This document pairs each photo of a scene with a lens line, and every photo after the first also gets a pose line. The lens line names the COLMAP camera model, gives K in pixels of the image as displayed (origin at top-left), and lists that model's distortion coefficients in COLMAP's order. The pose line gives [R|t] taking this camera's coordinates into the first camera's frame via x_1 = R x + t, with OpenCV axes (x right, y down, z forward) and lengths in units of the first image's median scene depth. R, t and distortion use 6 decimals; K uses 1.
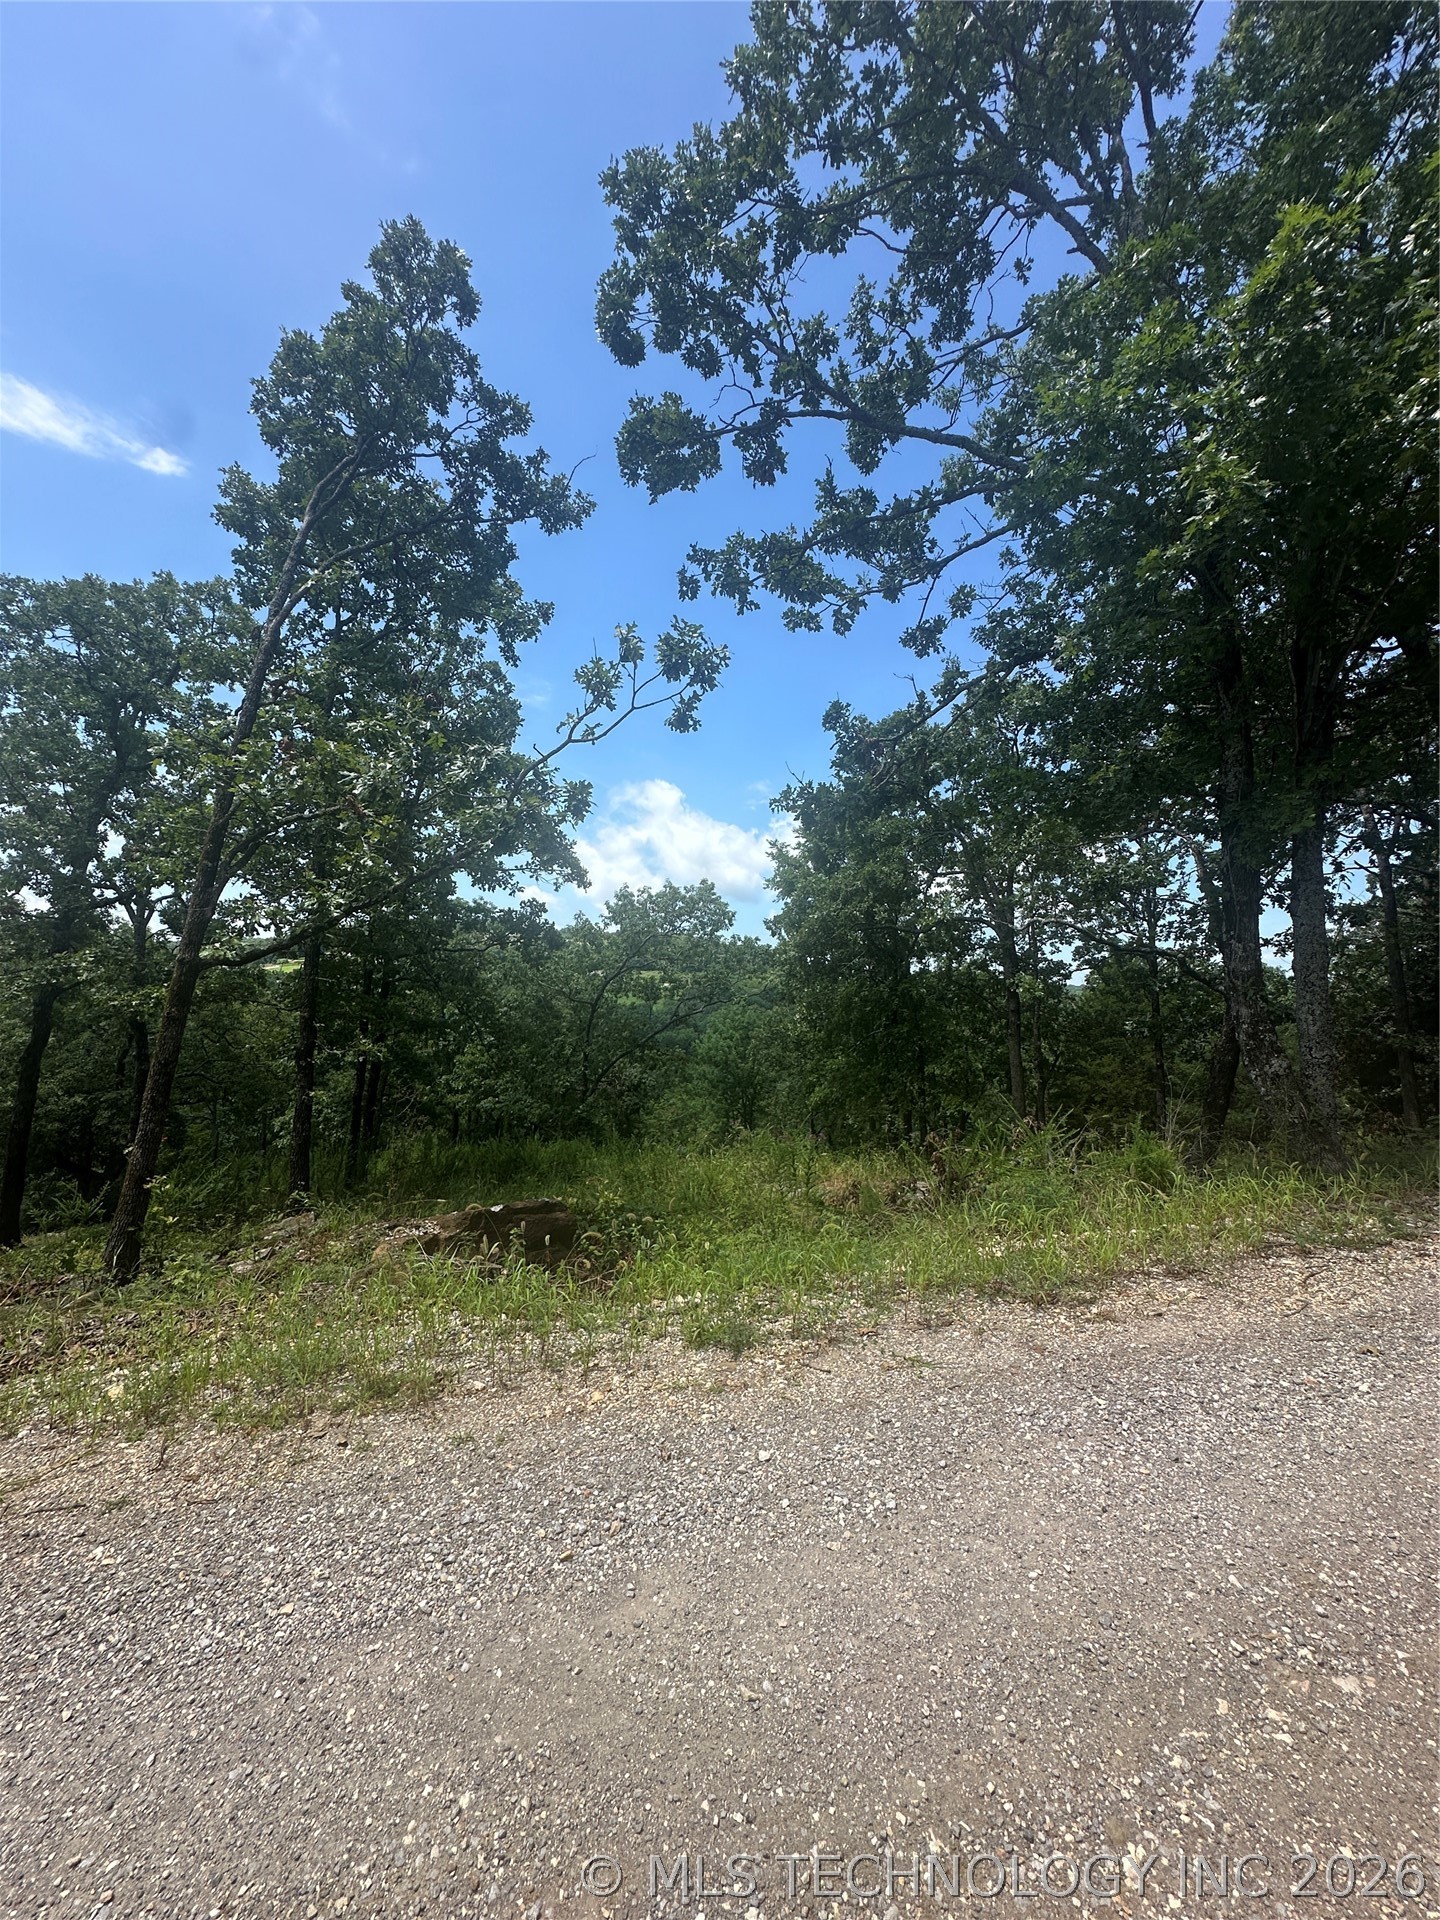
lens RADIAL K [[771.0, 0, 725.2], [0, 771.0, 964.8], [0, 0, 1]] dist [0.000619, -0.000070]
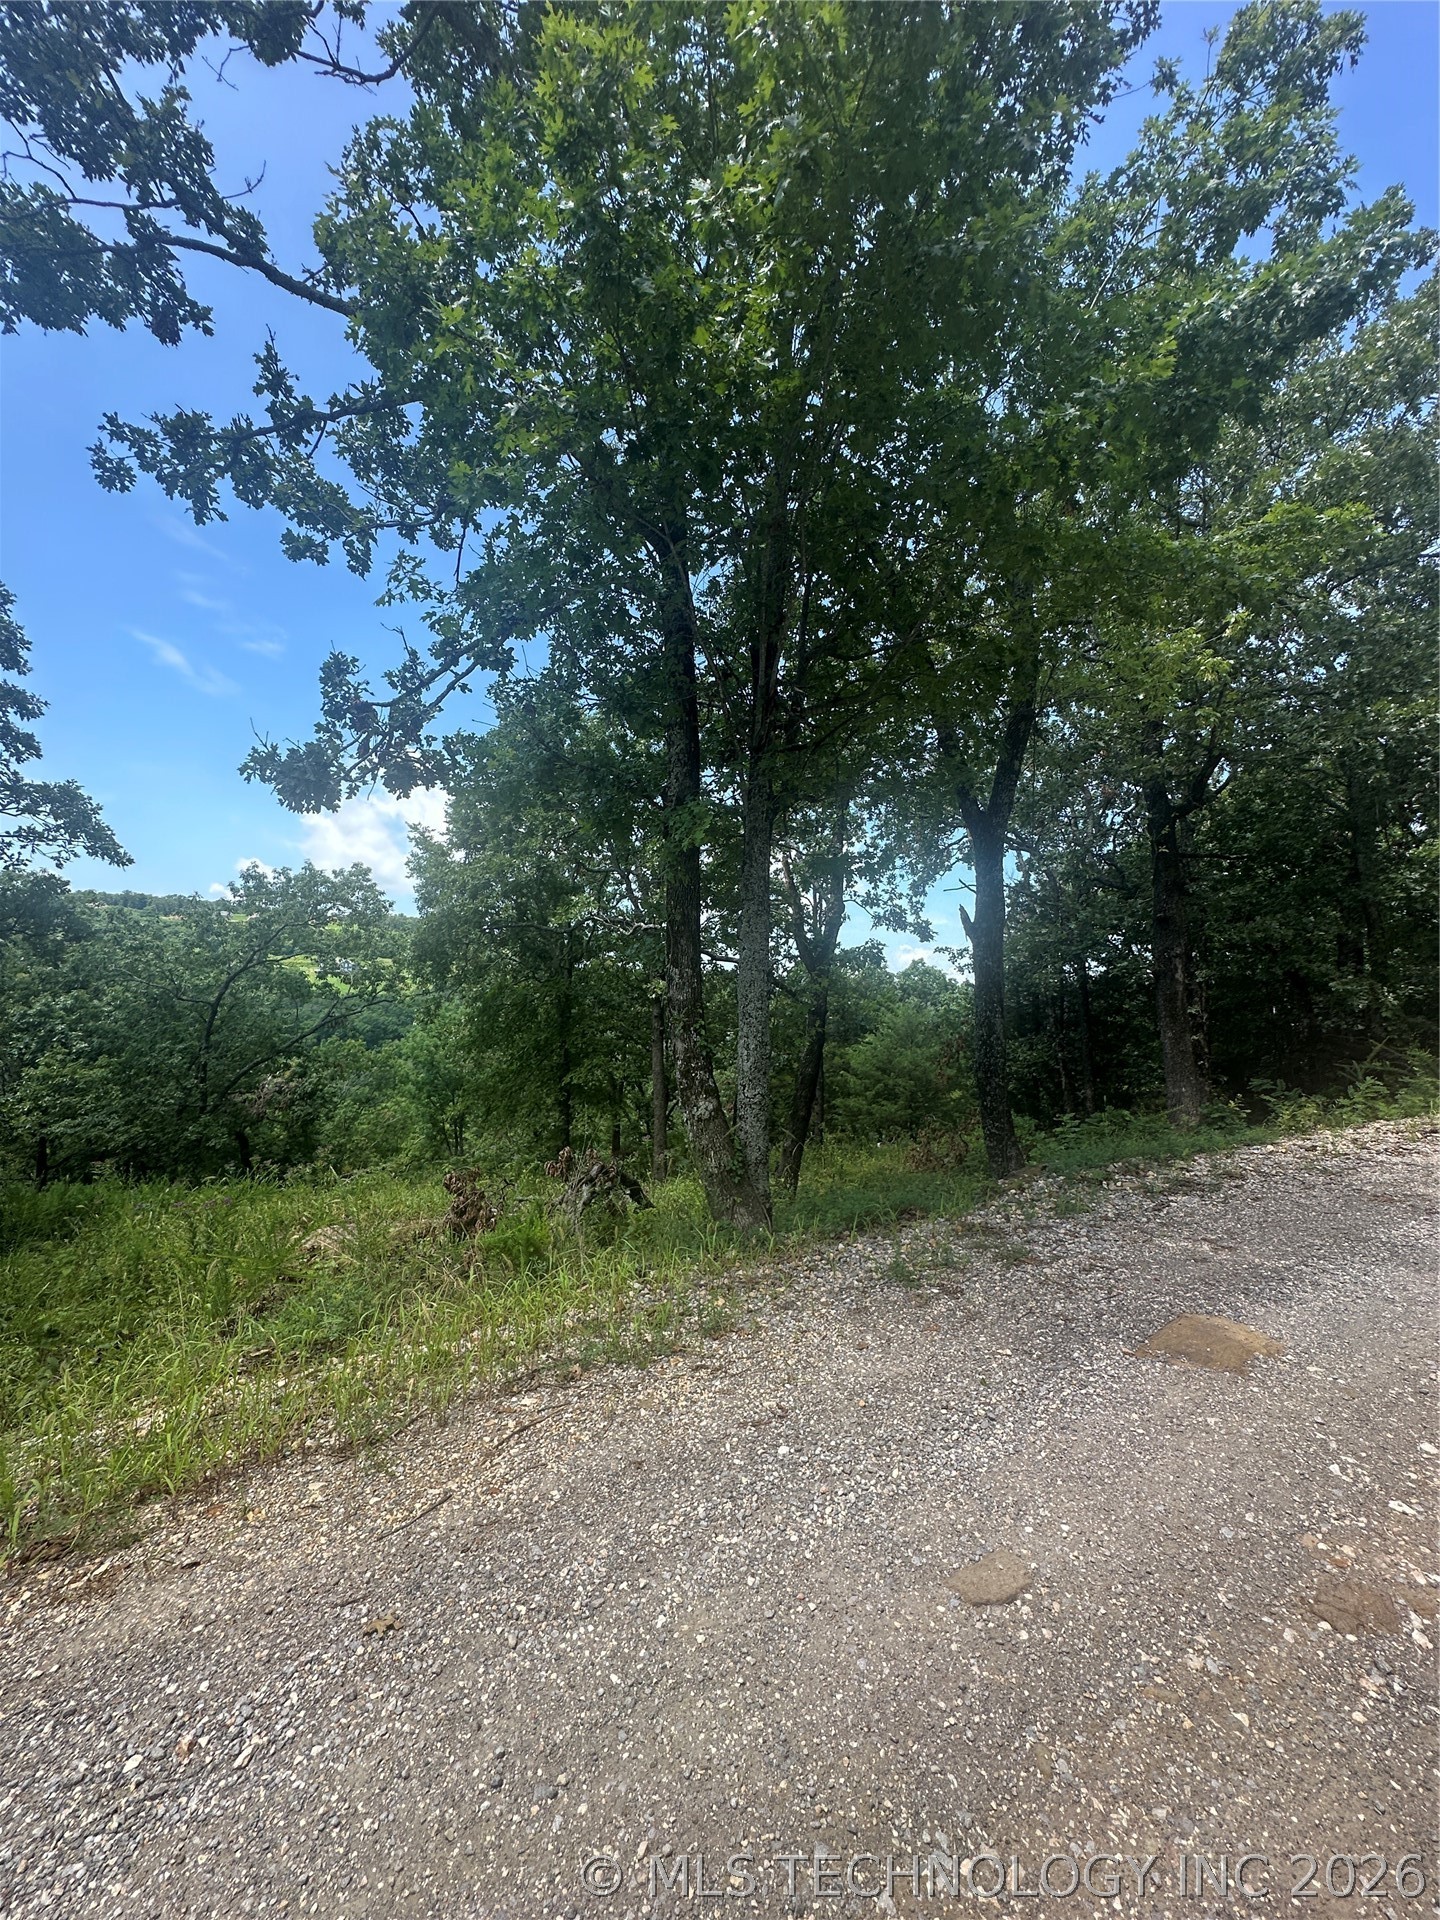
lens RADIAL K [[771.0, 0, 712.7], [0, 771.0, 962.8], [0, 0, 1]] dist [0.000619, -0.000070]
pose [[0.955518, 0.015878, 0.294507, 0.276690], [-0.018405, 0.999814, 0.005811, -0.024272], [-0.294360, -0.010973, 0.955632, 0.094228]]
